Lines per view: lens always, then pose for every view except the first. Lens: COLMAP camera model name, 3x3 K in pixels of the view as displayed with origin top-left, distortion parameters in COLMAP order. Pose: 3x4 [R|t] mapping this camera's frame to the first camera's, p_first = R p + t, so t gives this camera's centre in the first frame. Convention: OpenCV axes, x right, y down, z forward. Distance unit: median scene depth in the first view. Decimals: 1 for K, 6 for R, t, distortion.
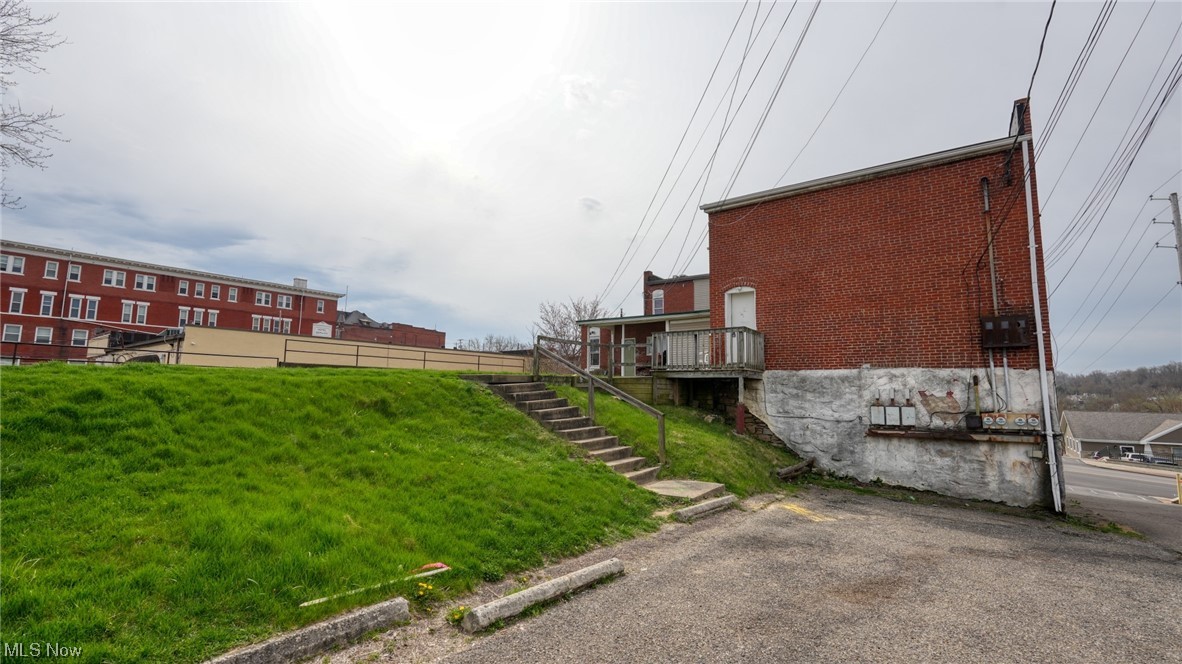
lens RADIAL K [[518.9, 0, 590.8], [0, 518.9, 328.5], [0, 0, 1]] dist [0.000105, -0.000065]
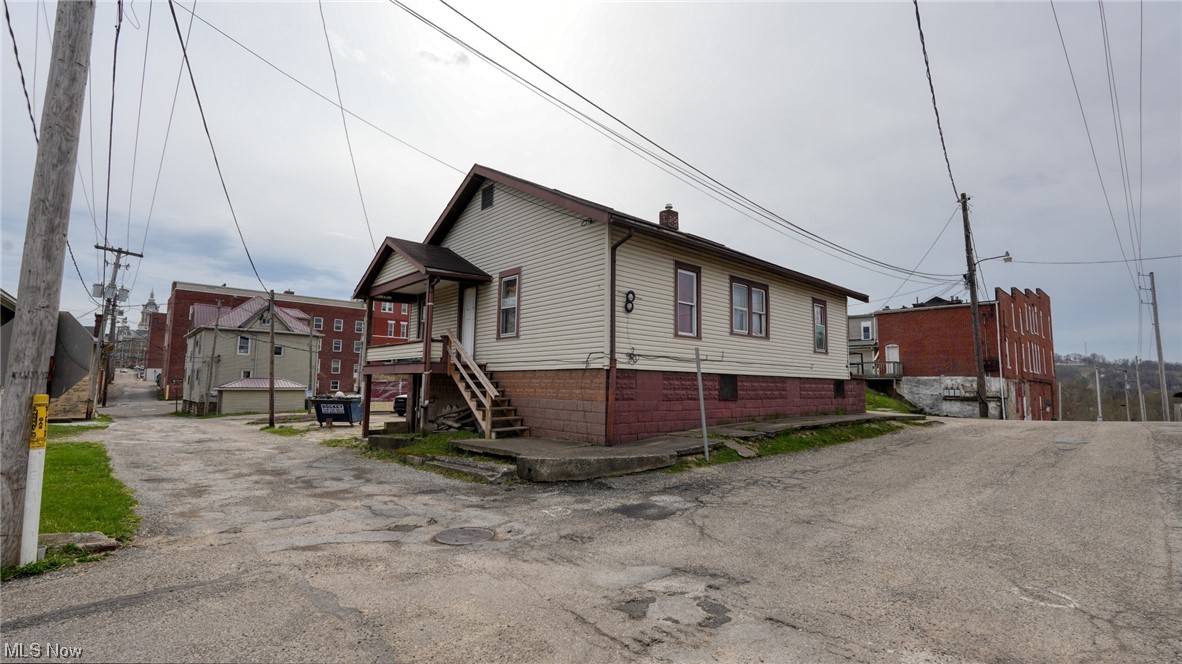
lens RADIAL K [[518.9, 0, 591.2], [0, 518.9, 337.5], [0, 0, 1]] dist [0.000105, -0.000065]
pose [[0.983778, -0.016009, -0.178674, -0.886832], [0.020378, 0.999536, 0.022642, -0.249888], [0.178229, -0.025916, 0.983648, -2.220011]]
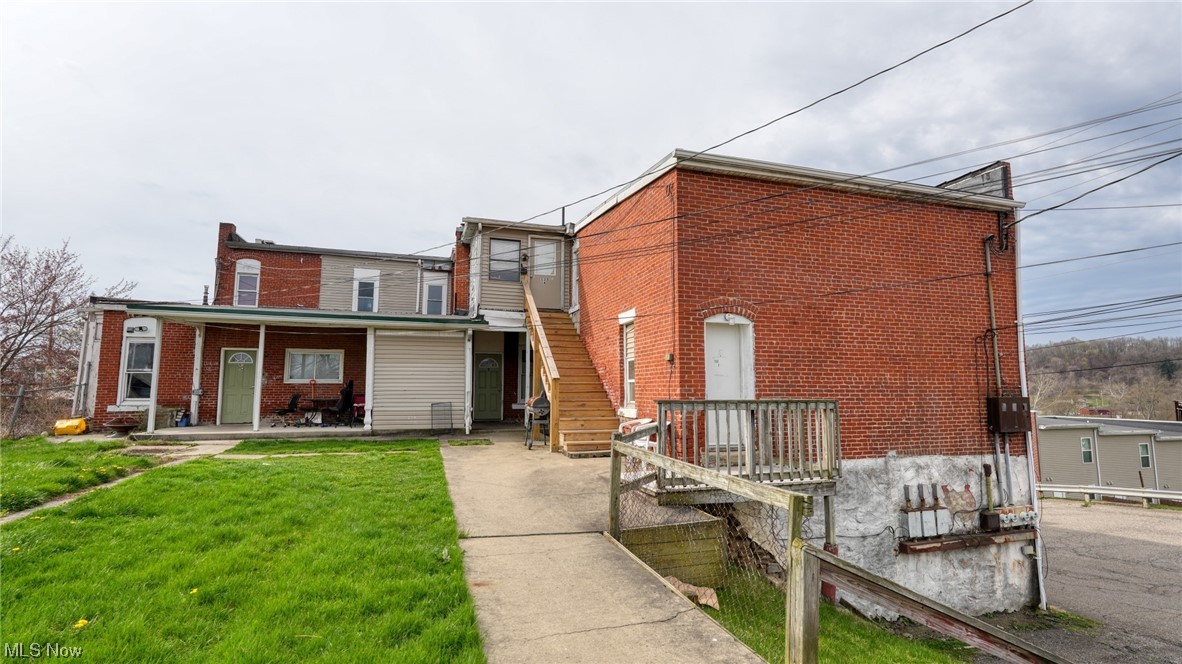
lens RADIAL K [[518.9, 0, 593.1], [0, 518.9, 335.1], [0, 0, 1]] dist [0.000105, -0.000065]
pose [[0.592780, 0.073383, 0.802014, -0.313449], [-0.094636, 0.995288, -0.021120, -0.037758], [-0.799785, -0.063380, 0.596932, 0.945686]]
